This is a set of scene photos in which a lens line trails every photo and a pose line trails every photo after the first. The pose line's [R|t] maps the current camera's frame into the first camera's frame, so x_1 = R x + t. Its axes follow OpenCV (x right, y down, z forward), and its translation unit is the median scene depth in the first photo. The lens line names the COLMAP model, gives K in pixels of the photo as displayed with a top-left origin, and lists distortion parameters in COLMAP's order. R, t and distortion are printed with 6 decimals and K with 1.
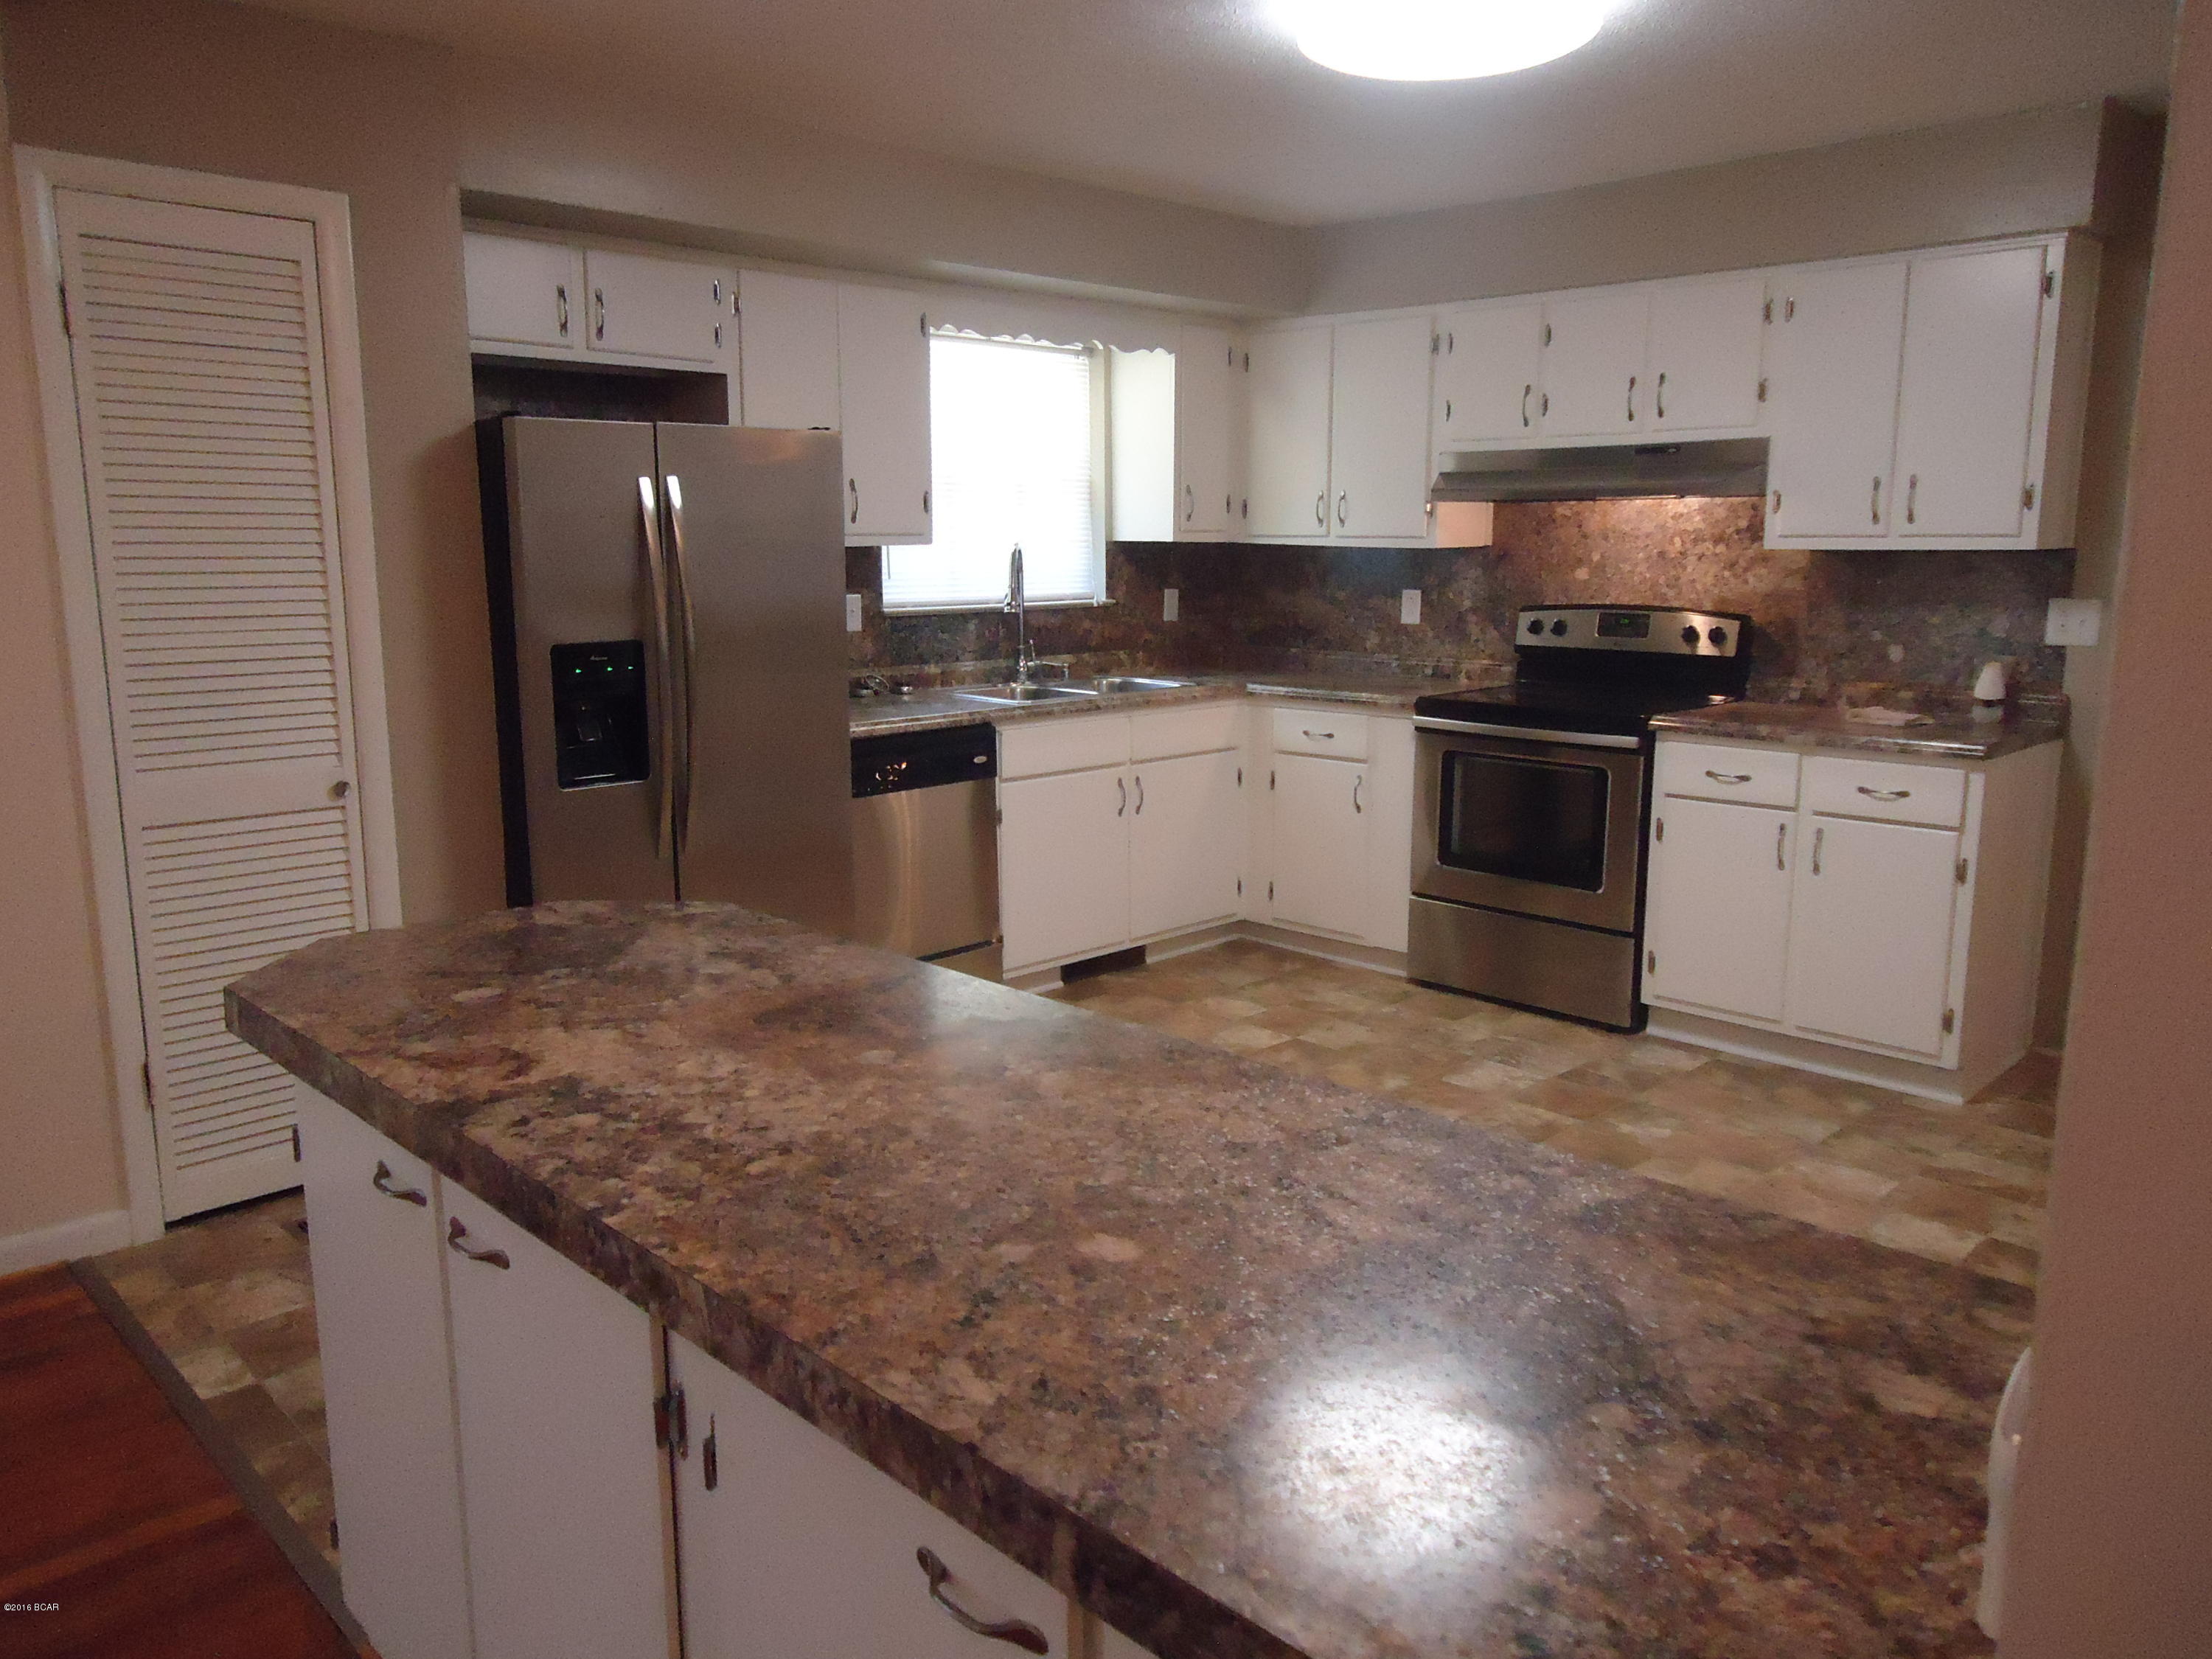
lens RADIAL K [[1590.1, 0, 1106.0], [0, 1590.1, 829.5], [0, 0, 1]] dist [-0.006189, 0.000436]
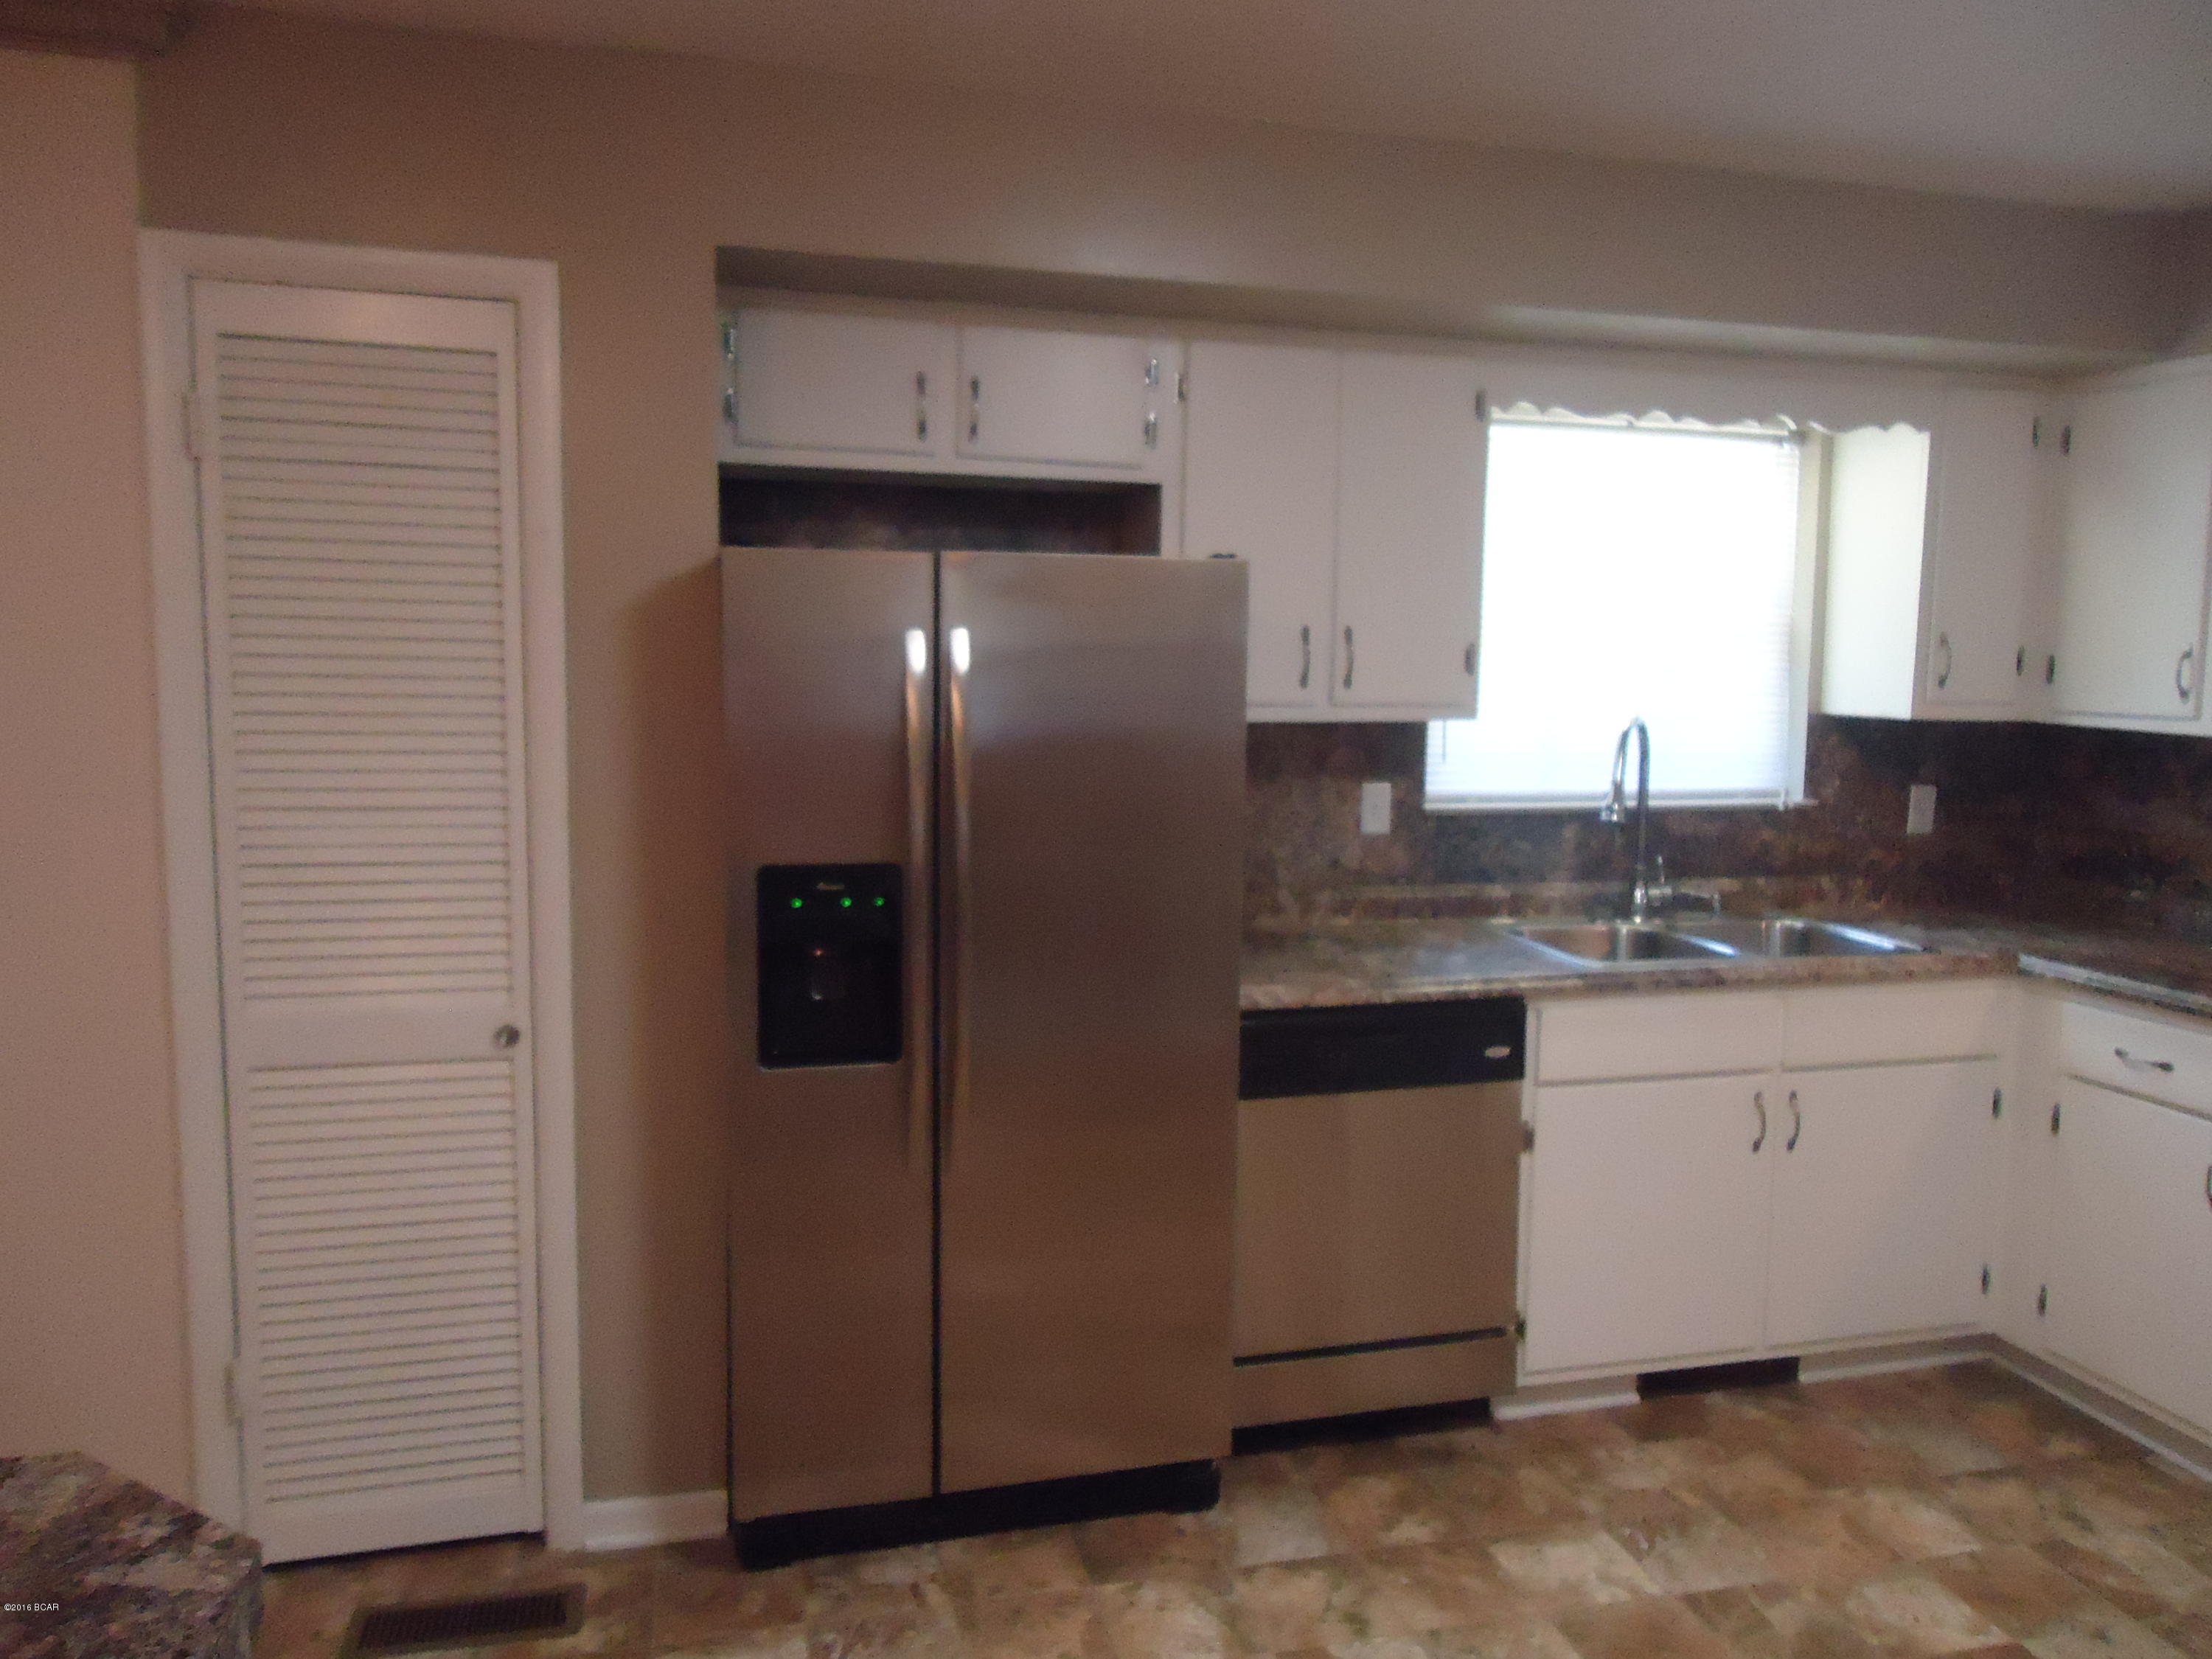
lens RADIAL K [[1590.1, 0, 1106.0], [0, 1590.1, 829.5], [0, 0, 1]] dist [-0.006189, 0.000436]
pose [[0.865499, 0.065785, -0.496571, 0.088064], [-0.105078, 0.993125, -0.051579, -0.074018], [0.489765, 0.096821, 0.866462, 0.307322]]
